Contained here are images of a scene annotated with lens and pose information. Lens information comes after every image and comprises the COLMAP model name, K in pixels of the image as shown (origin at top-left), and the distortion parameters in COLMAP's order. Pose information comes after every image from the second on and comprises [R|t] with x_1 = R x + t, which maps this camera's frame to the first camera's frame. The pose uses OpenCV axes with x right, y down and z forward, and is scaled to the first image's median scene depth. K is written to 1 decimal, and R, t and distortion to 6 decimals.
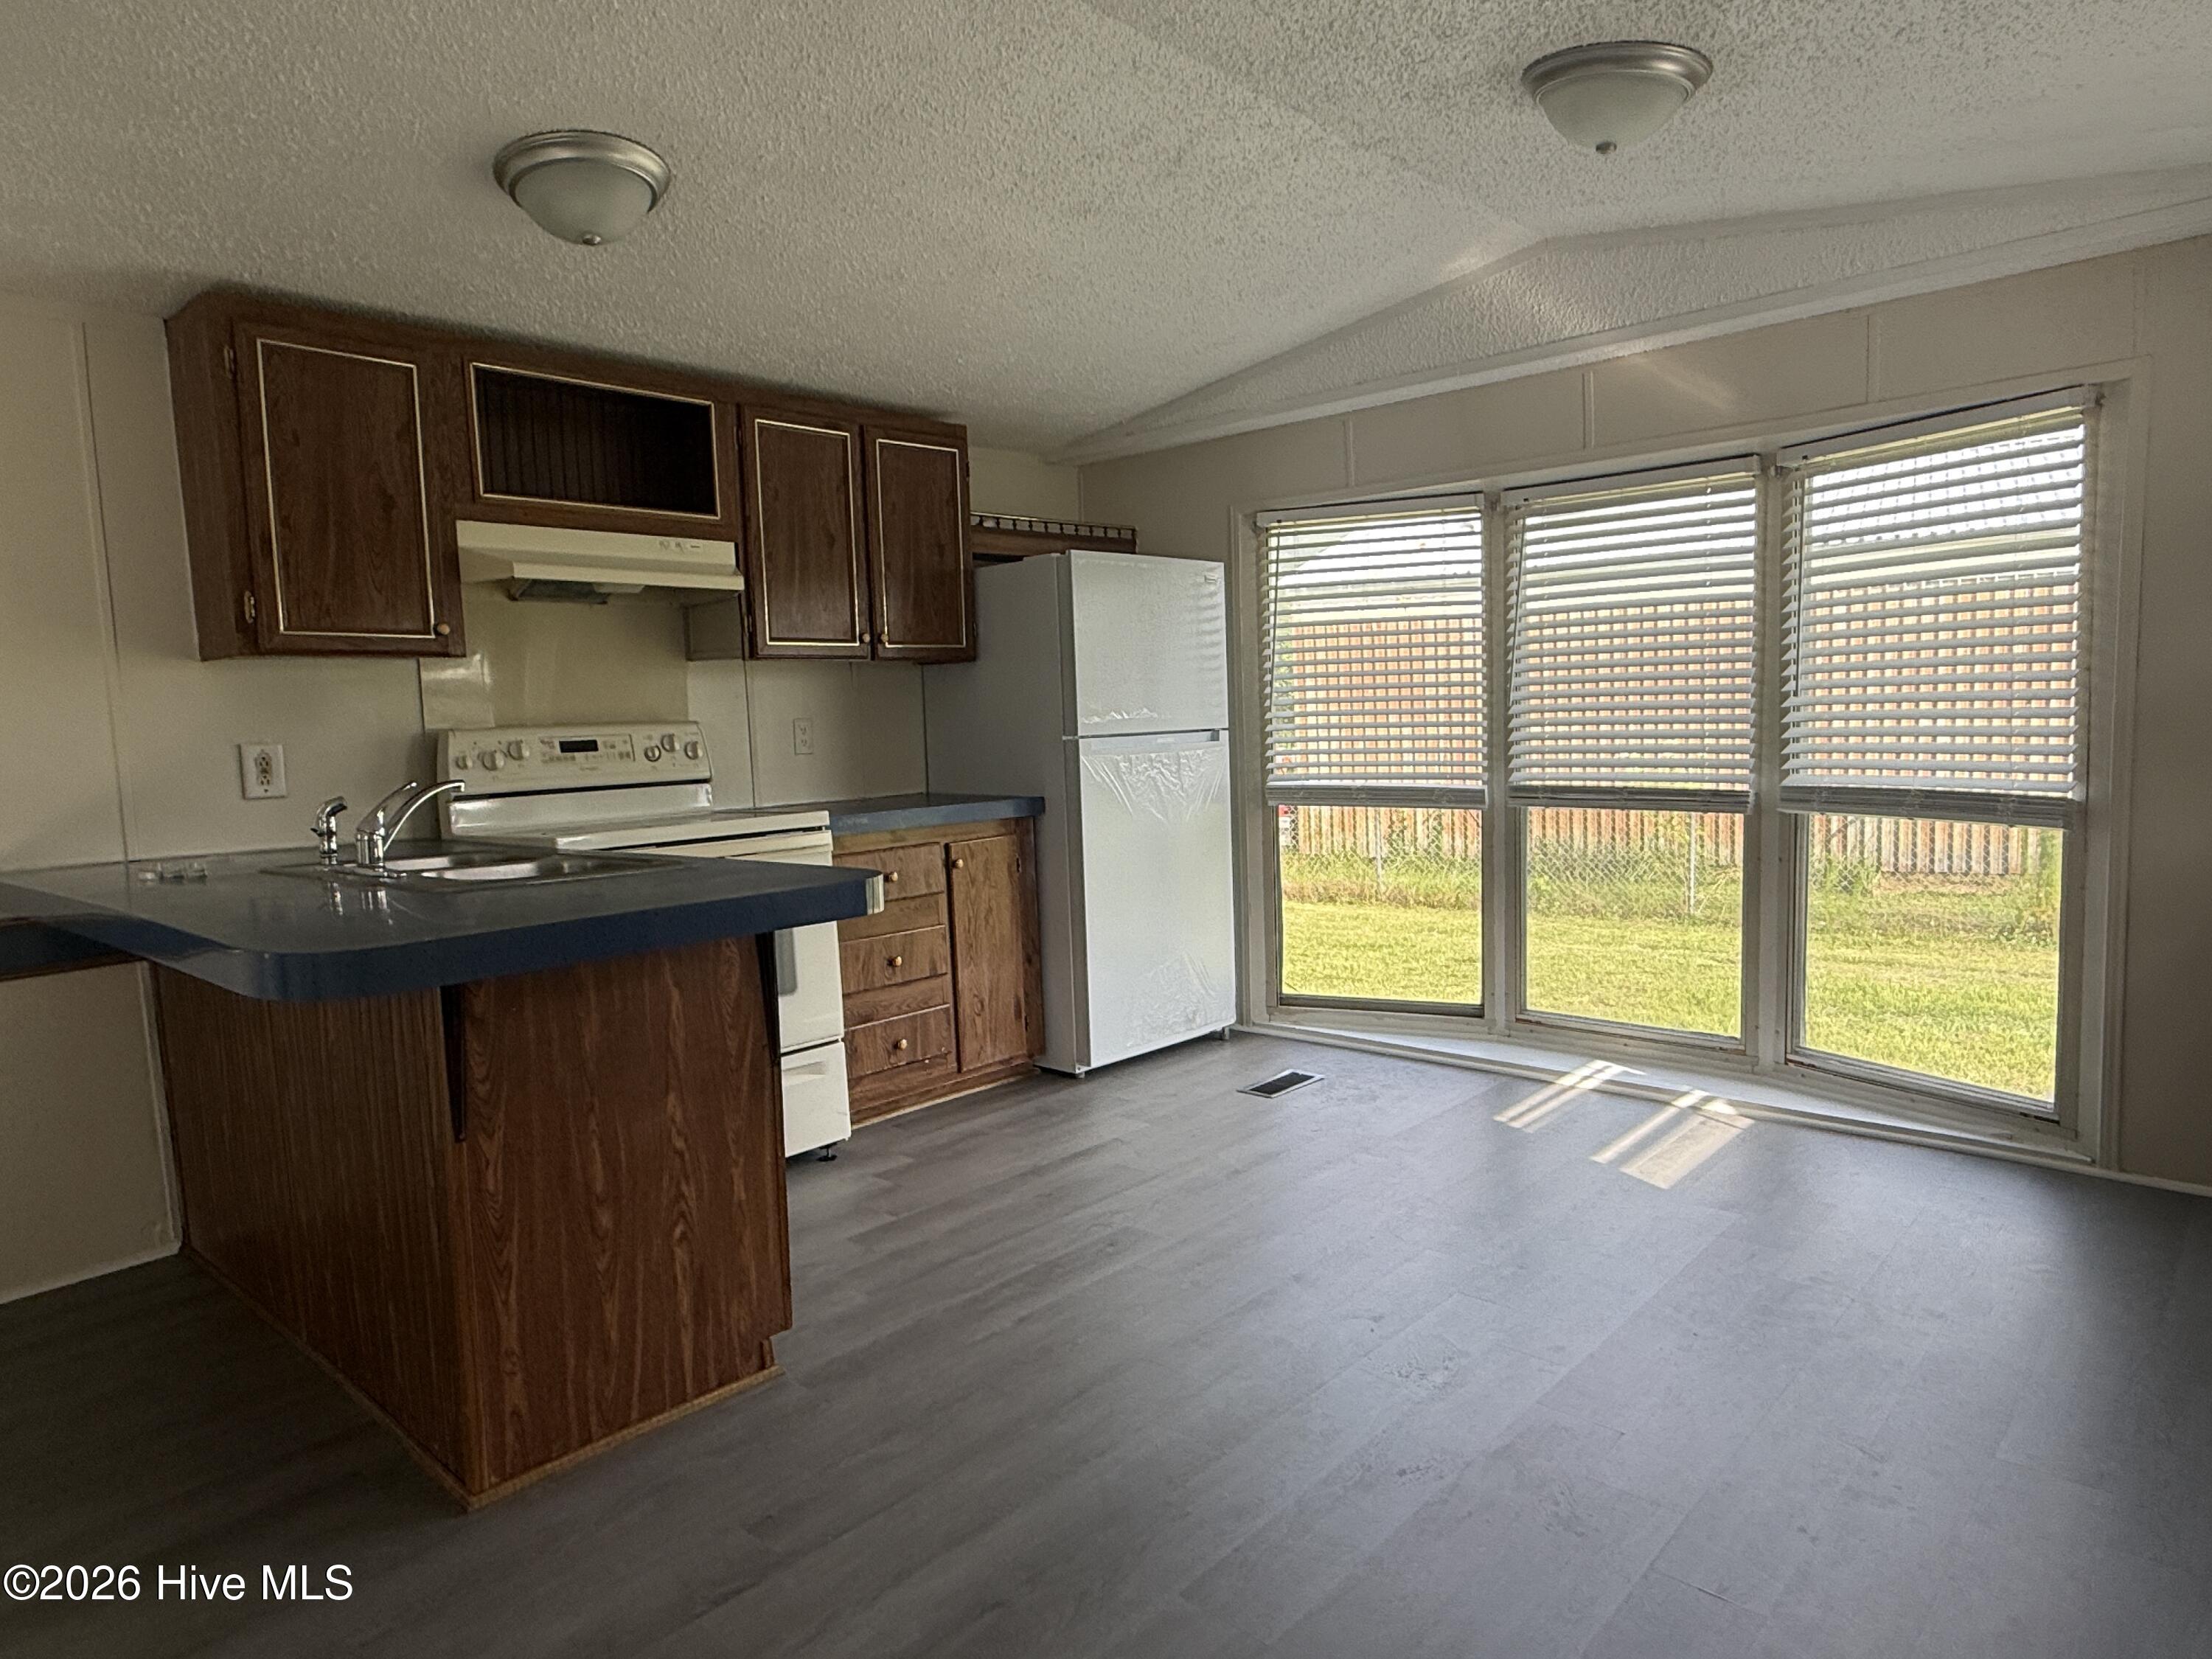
lens RADIAL K [[1338.9, 0, 1100.1], [0, 1338.9, 833.5], [0, 0, 1]] dist [-0.001585, 0.000041]
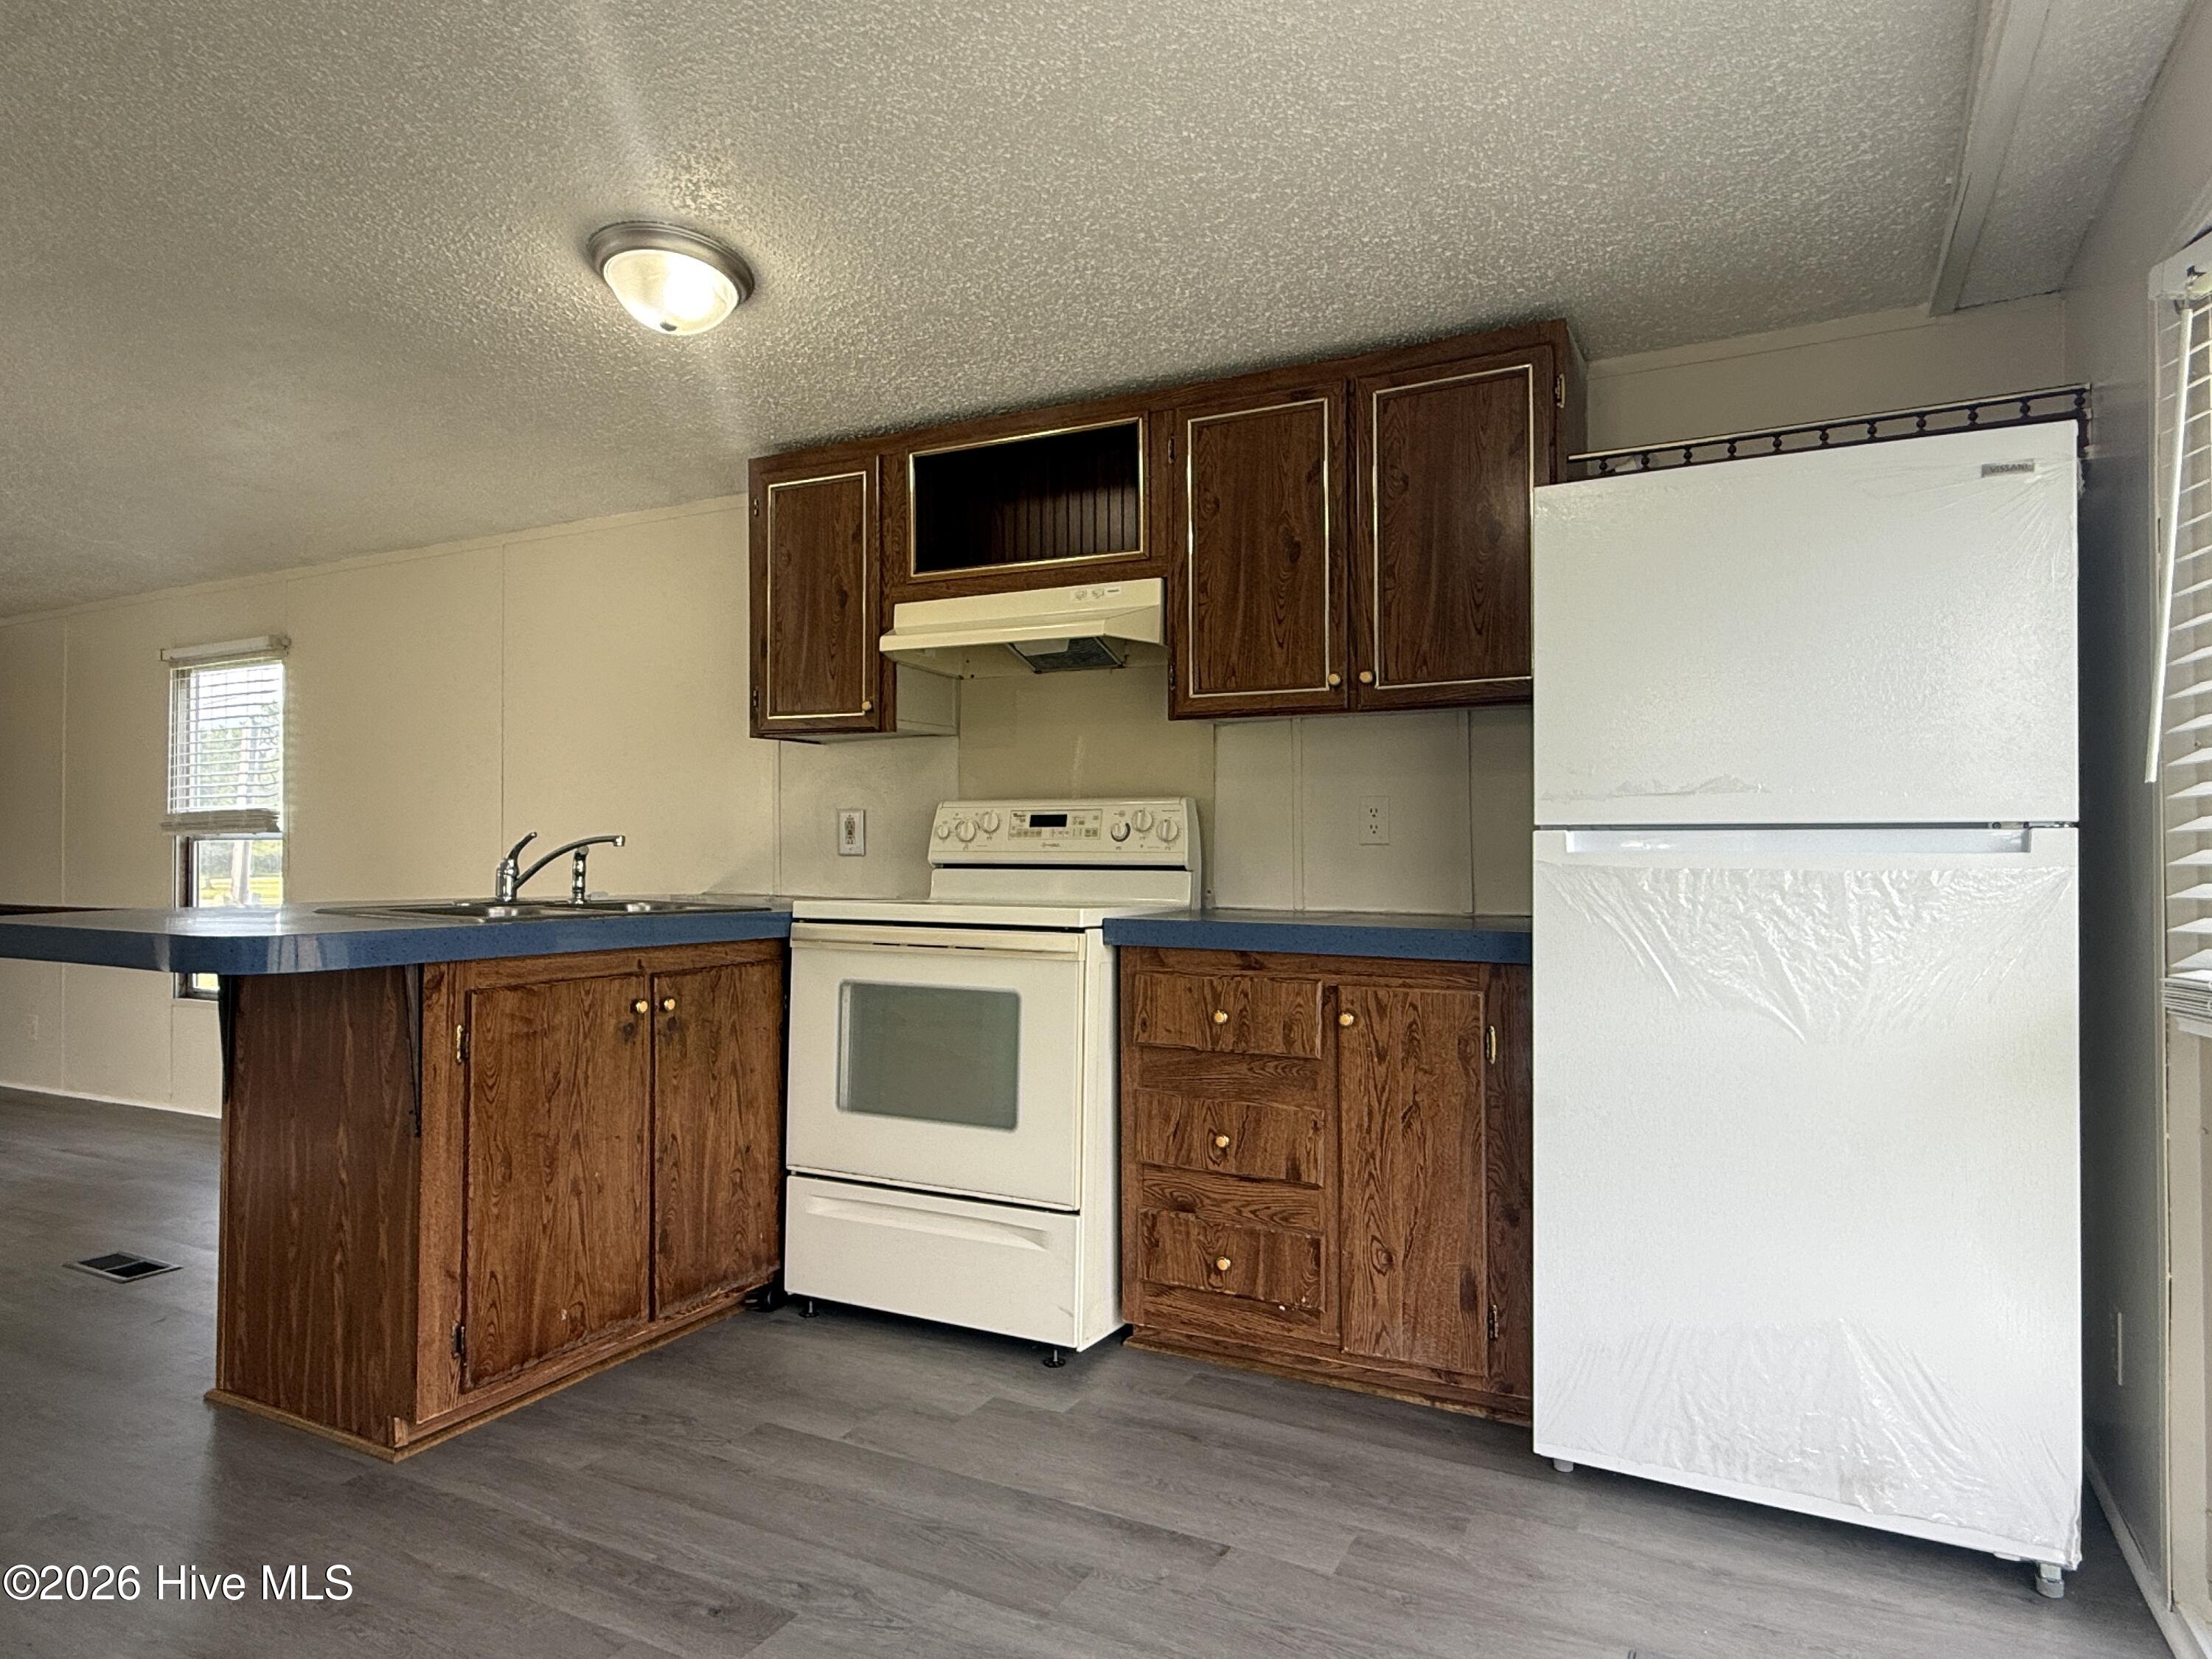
lens RADIAL K [[1338.9, 0, 1100.1], [0, 1338.9, 833.5], [0, 0, 1]] dist [-0.001585, 0.000041]
pose [[0.257545, 0.025131, -0.965939, 0.498585], [-0.099188, 0.995069, -0.000558, -0.055919], [0.961162, 0.095953, 0.258768, 0.745943]]
